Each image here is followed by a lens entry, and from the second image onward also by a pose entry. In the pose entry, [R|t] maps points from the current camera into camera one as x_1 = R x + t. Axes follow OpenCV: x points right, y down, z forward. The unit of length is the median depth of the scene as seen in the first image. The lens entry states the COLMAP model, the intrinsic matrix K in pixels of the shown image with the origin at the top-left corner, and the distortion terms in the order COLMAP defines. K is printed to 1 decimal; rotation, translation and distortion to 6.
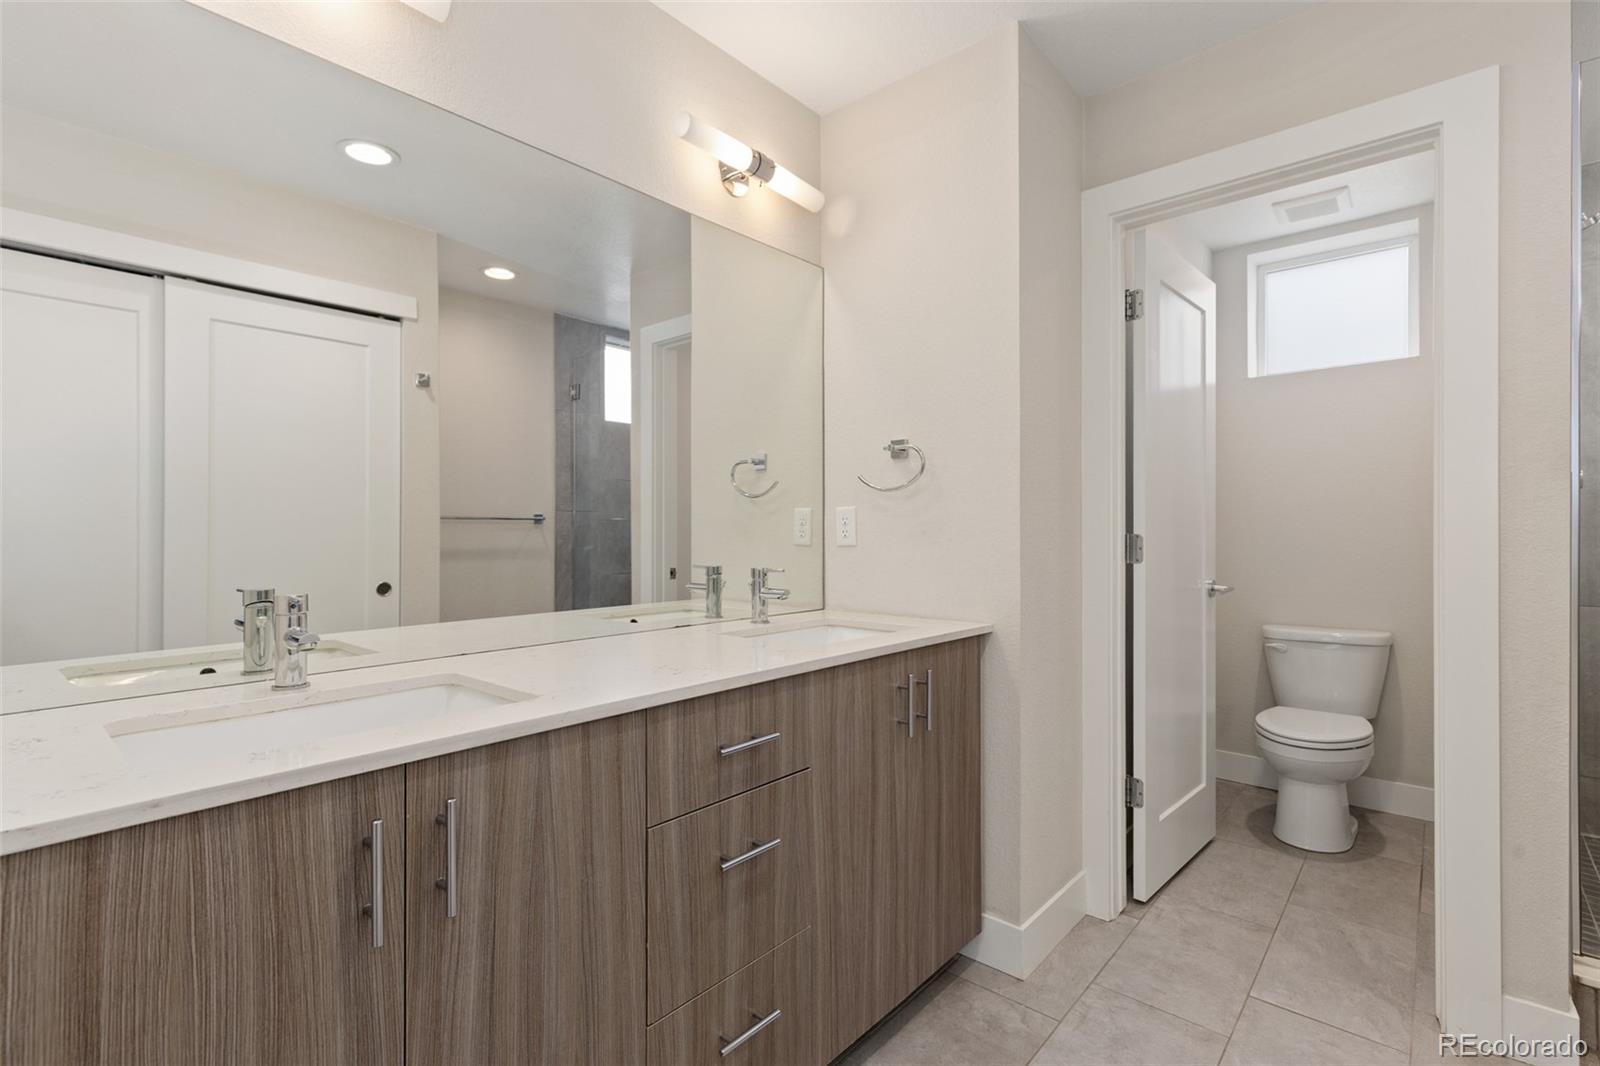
lens RADIAL K [[721.9, 0, 806.2], [0, 721.9, 523.5], [0, 0, 1]] dist [0.010524, -0.000673]
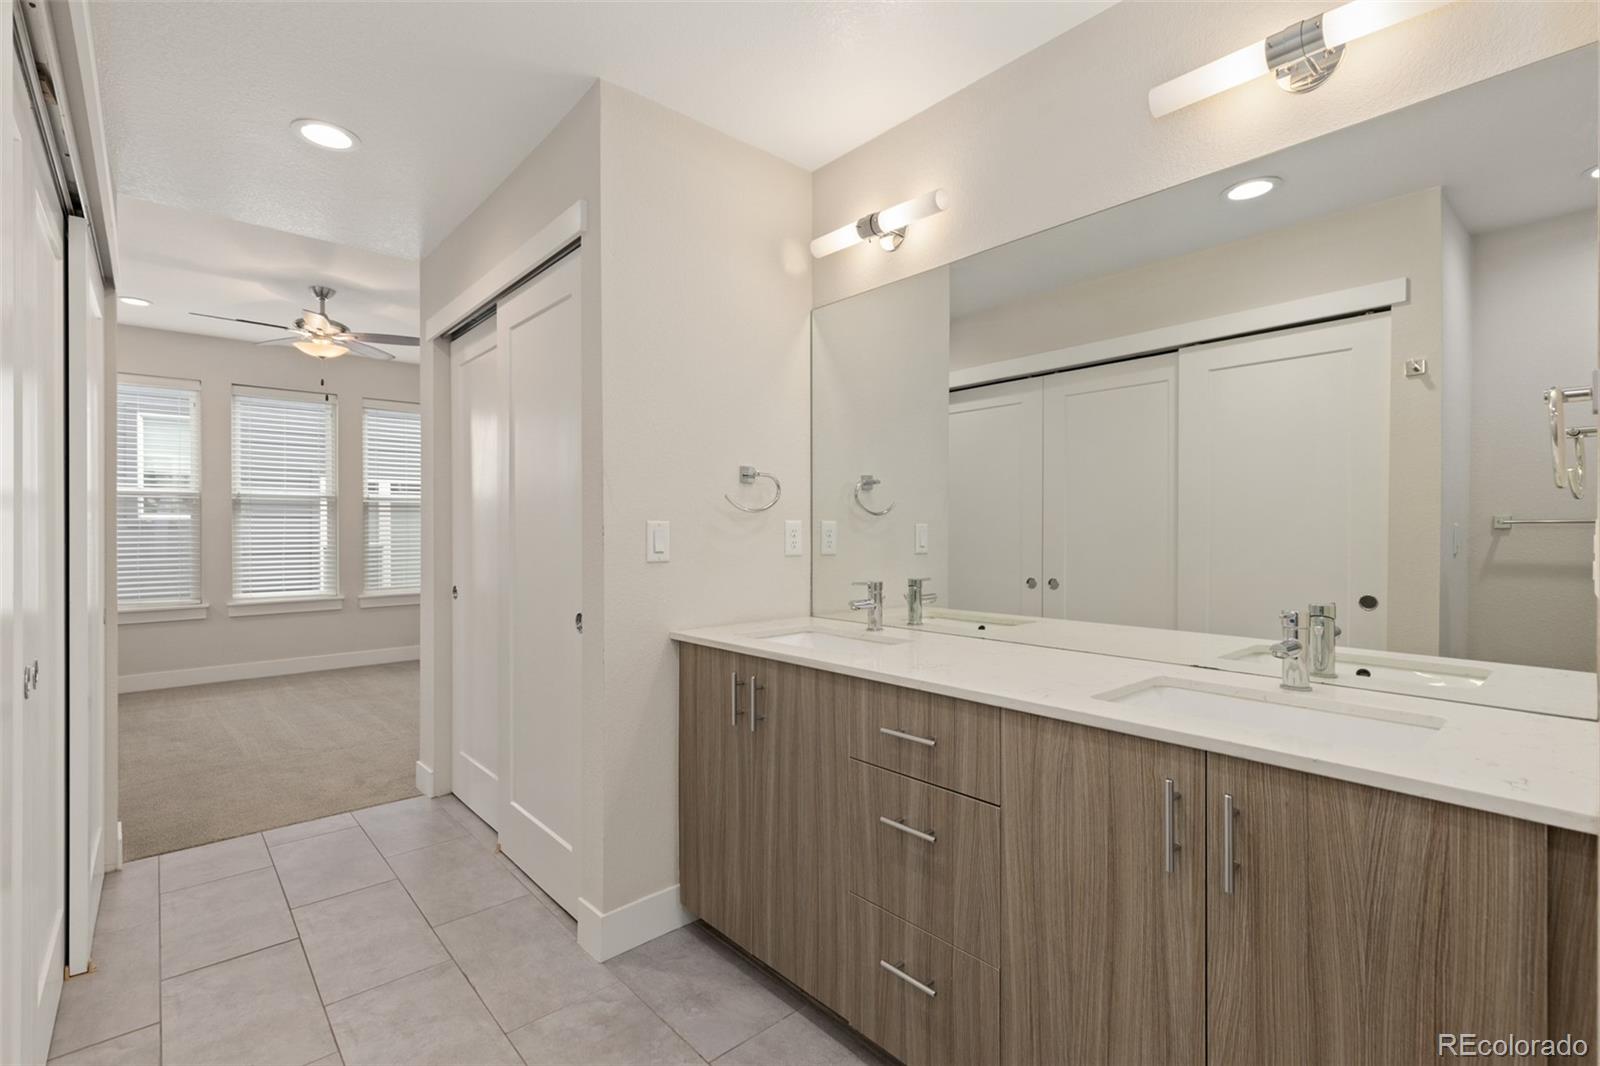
lens RADIAL K [[721.9, 0, 791.1], [0, 721.9, 534.7], [0, 0, 1]] dist [0.010524, -0.000673]
pose [[-0.124968, 0.003652, -0.992154, 0.660885], [0.007384, 0.999969, 0.002750, -0.019017], [0.992133, -0.006983, -0.124991, 0.564142]]
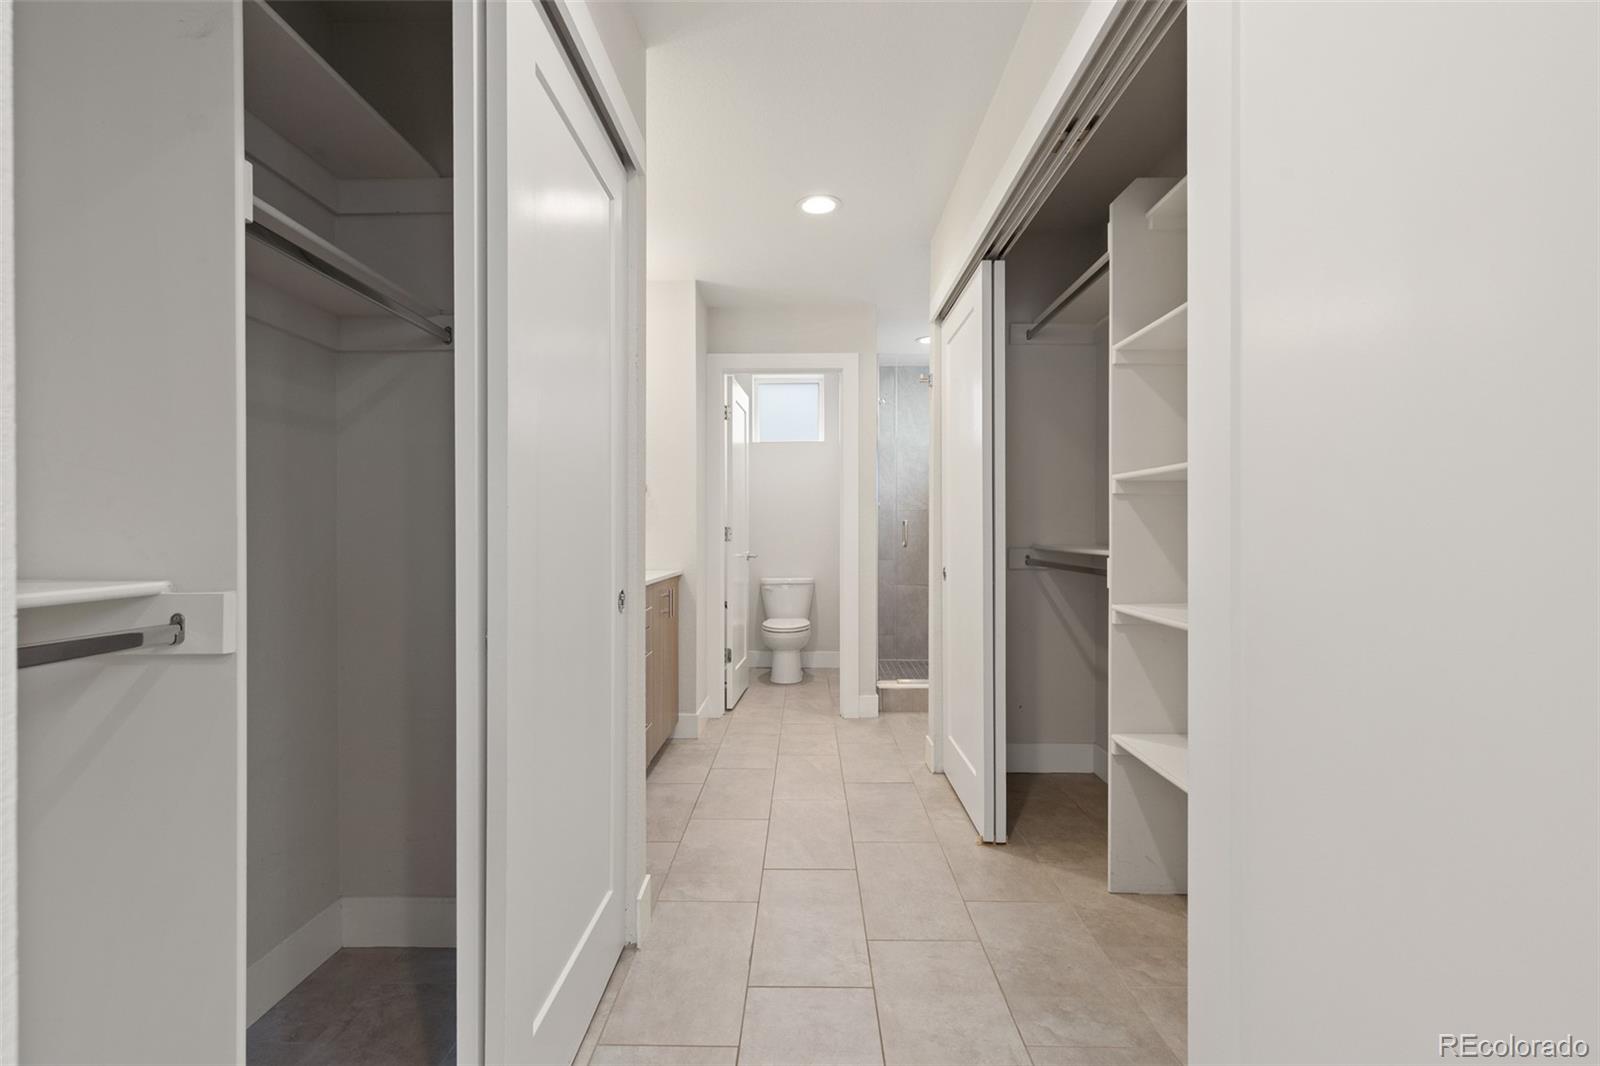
lens RADIAL K [[721.9, 0, 799.6], [0, 721.9, 532.7], [0, 0, 1]] dist [0.010524, -0.000673]
pose [[0.756052, -0.005796, 0.654486, -0.893427], [0.000707, 0.999967, 0.008039, 0.020707], [-0.654511, -0.005616, 0.756031, -0.812881]]
